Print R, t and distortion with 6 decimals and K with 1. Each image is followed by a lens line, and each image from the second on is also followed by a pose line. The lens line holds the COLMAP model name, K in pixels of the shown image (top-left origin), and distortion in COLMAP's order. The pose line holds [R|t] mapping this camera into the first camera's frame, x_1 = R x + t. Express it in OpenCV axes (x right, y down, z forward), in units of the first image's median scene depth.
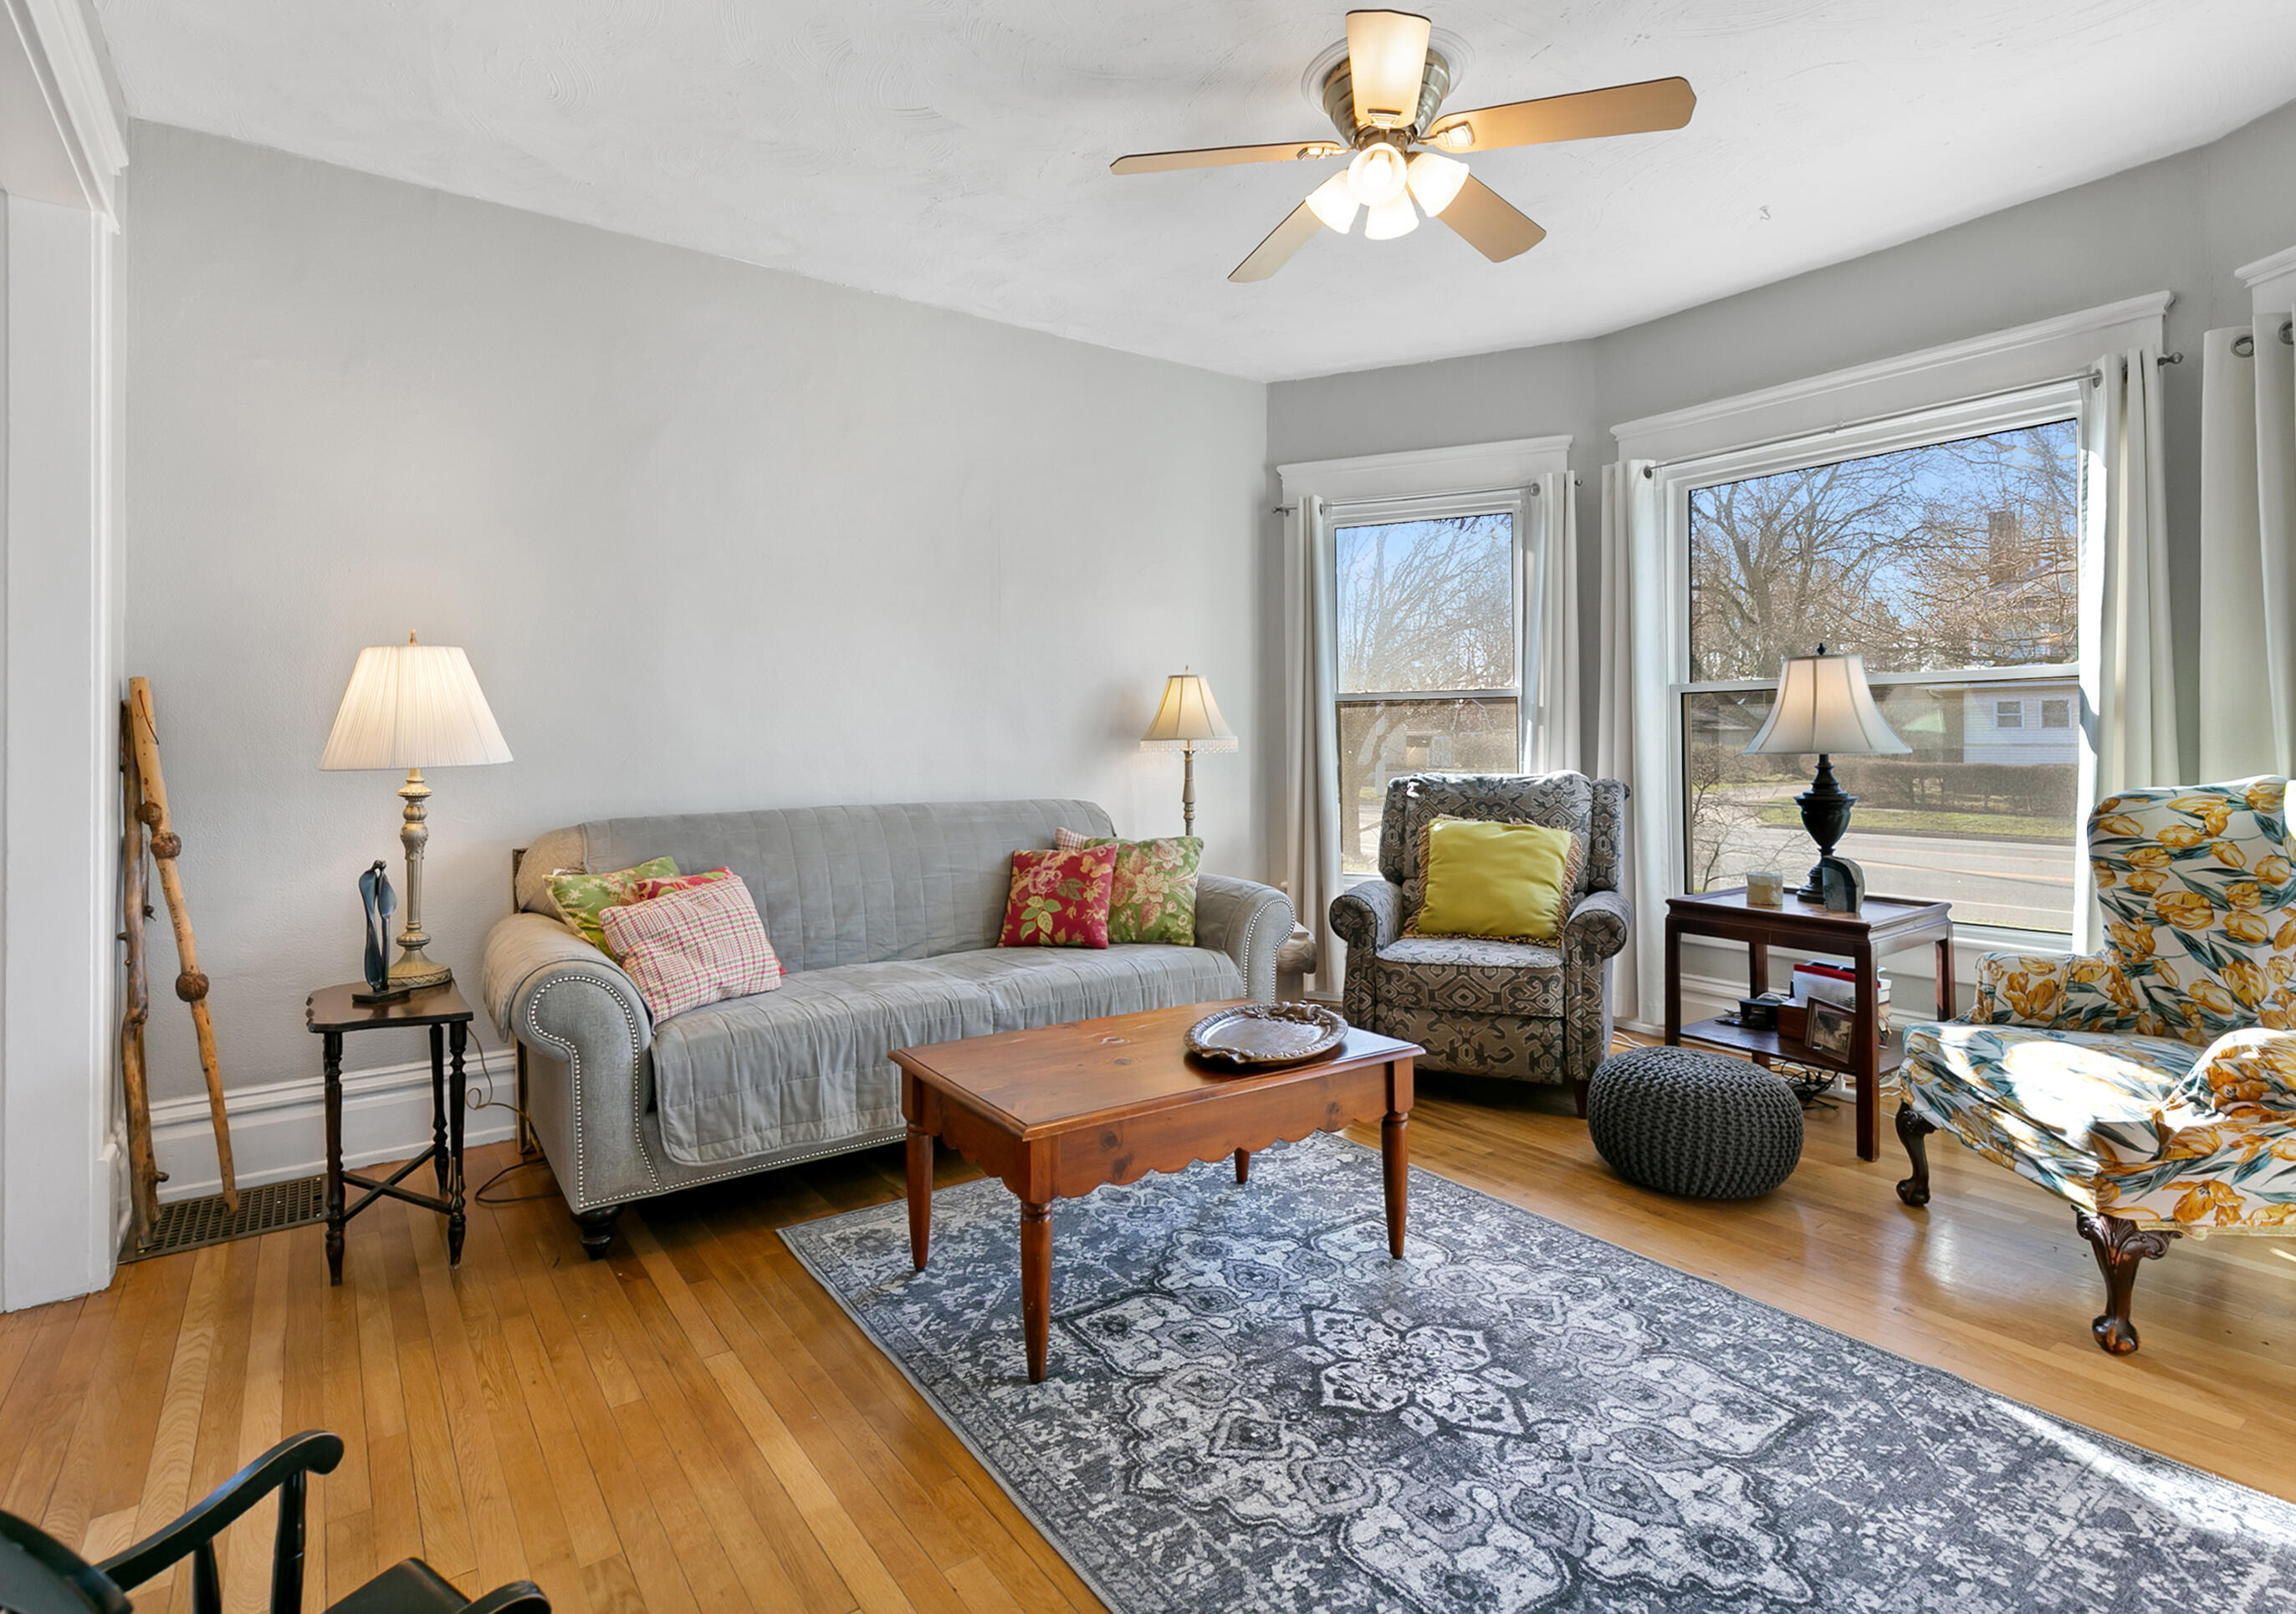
lens RADIAL K [[1120.4, 0, 1072.3], [0, 1120.4, 731.8], [0, 0, 1]] dist [0.003672, -0.000238]
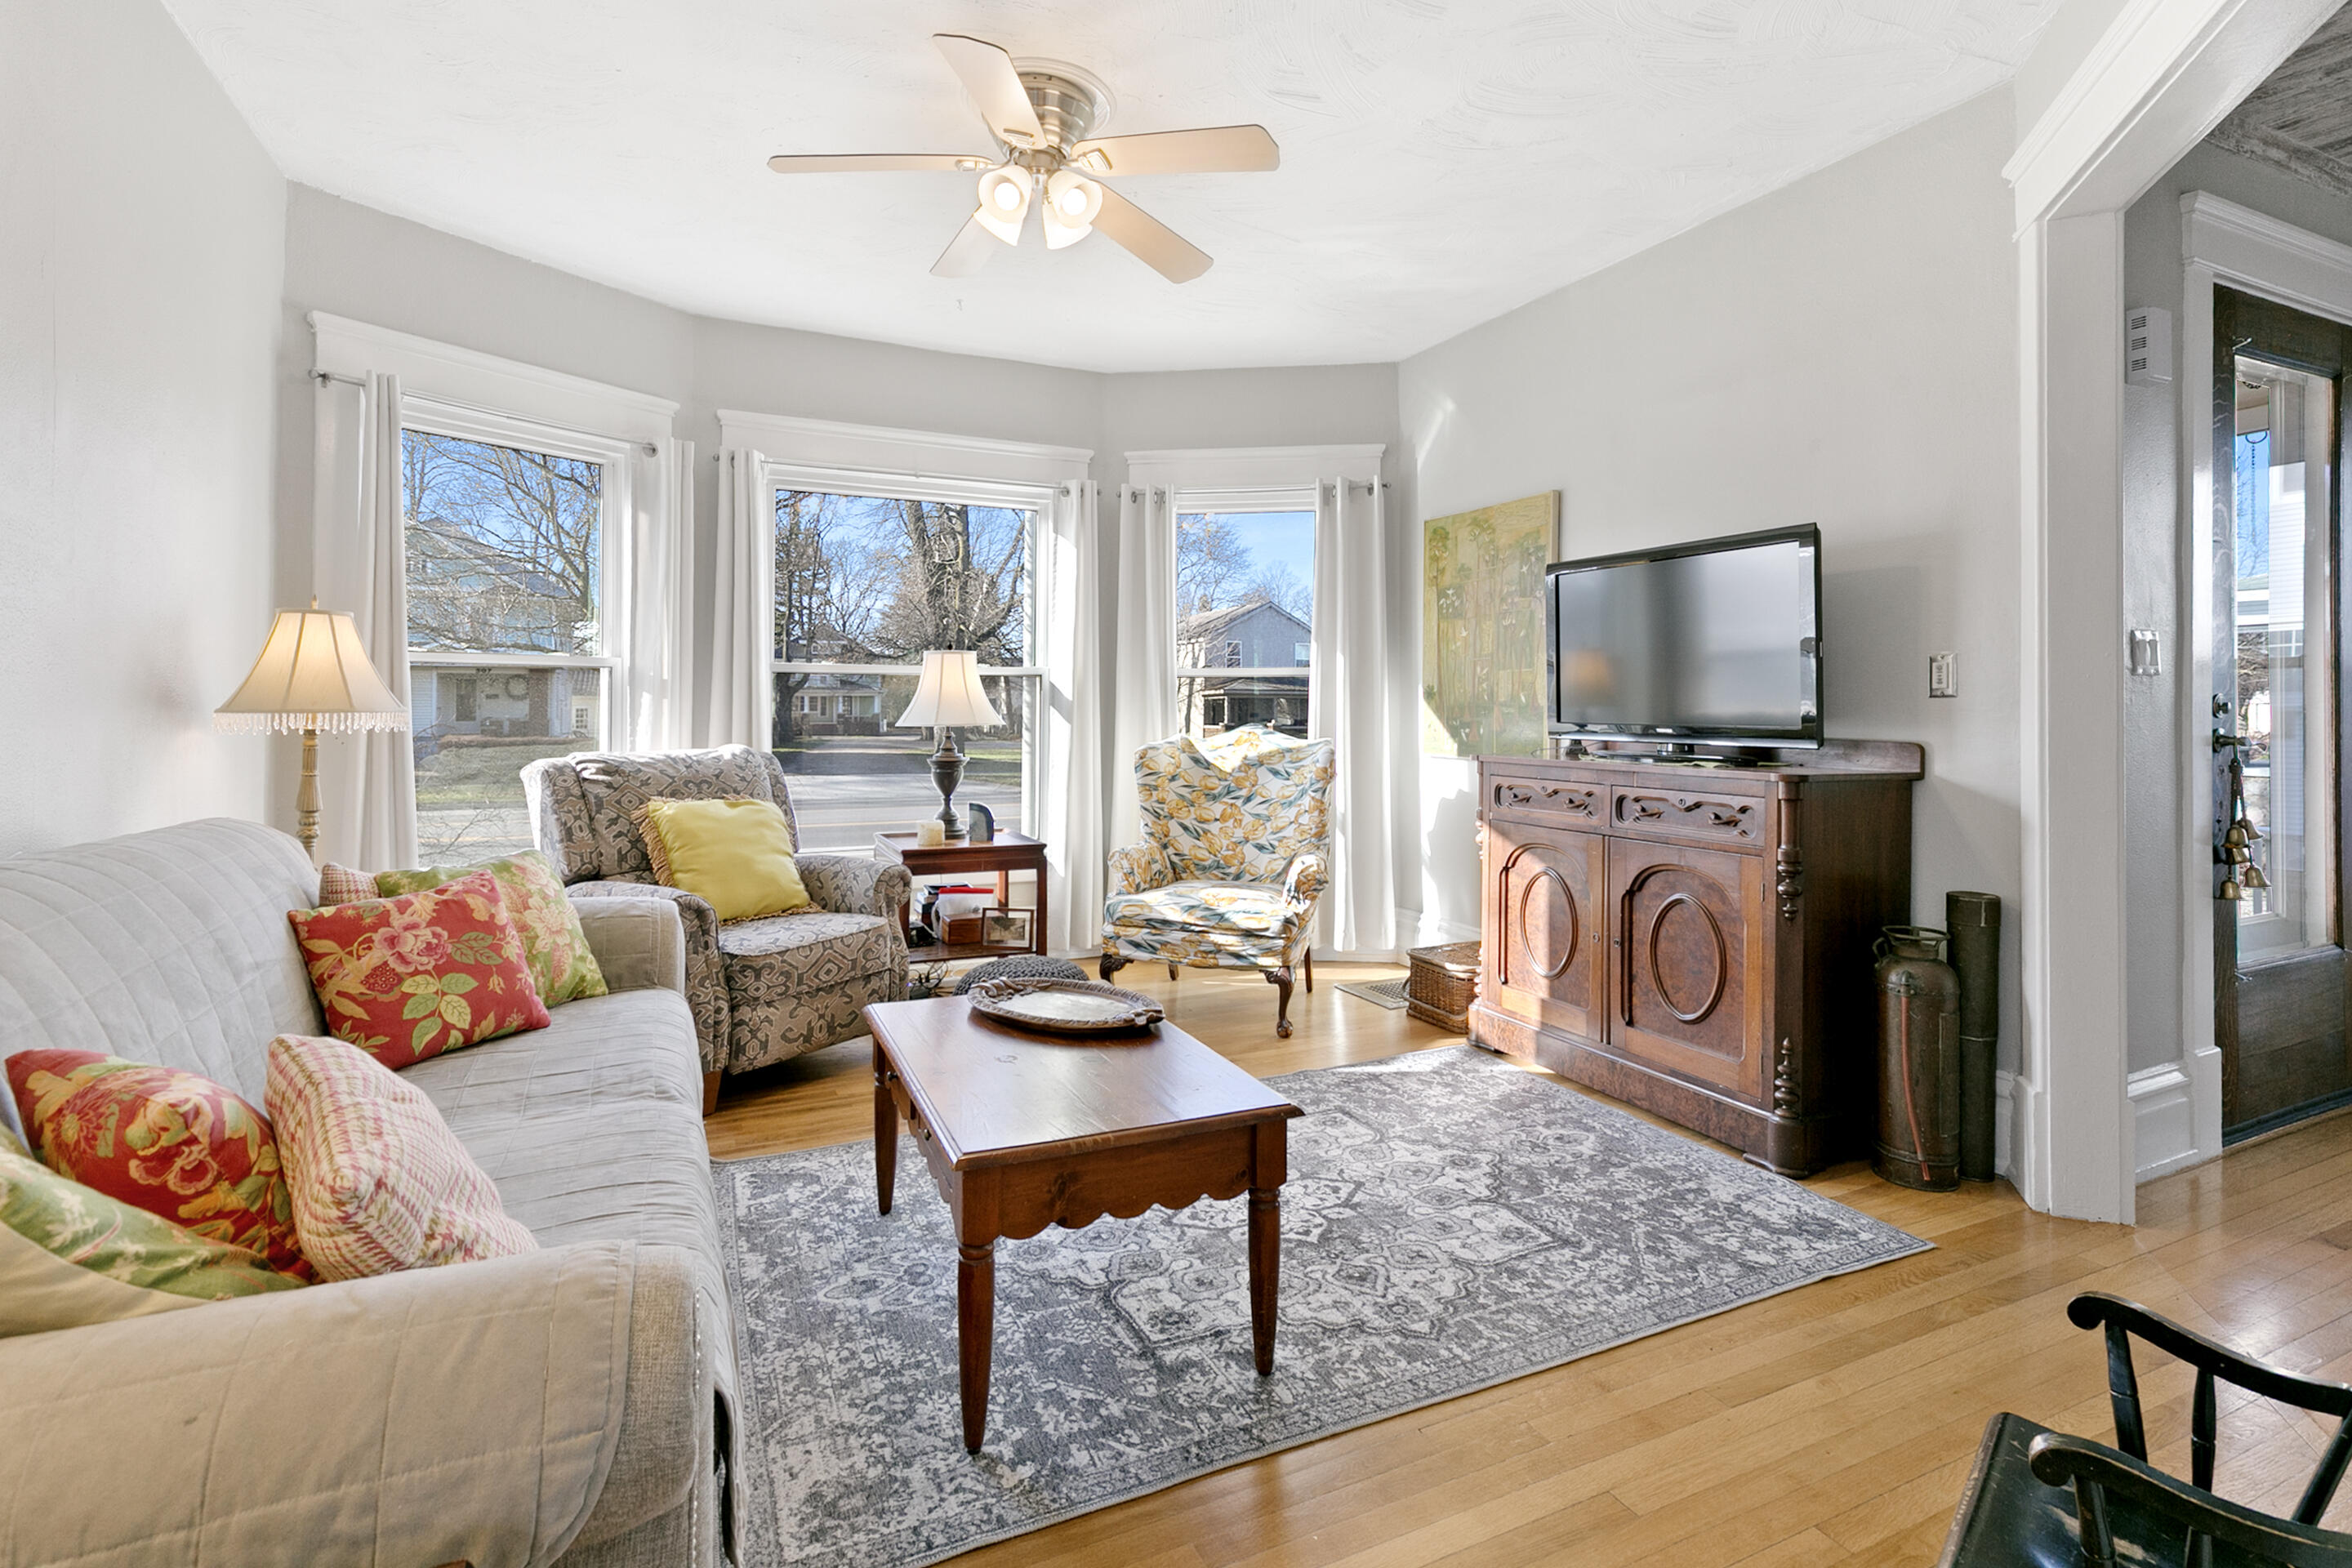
lens RADIAL K [[1113.6, 0, 1181.7], [0, 1113.6, 703.5], [0, 0, 1]] dist [0.007860, -0.001140]
pose [[0.154568, 0.012492, 0.987903, -1.084319], [-0.008724, 0.999898, -0.011279, 0.012002], [-0.987944, -0.006875, 0.154661, 0.998128]]
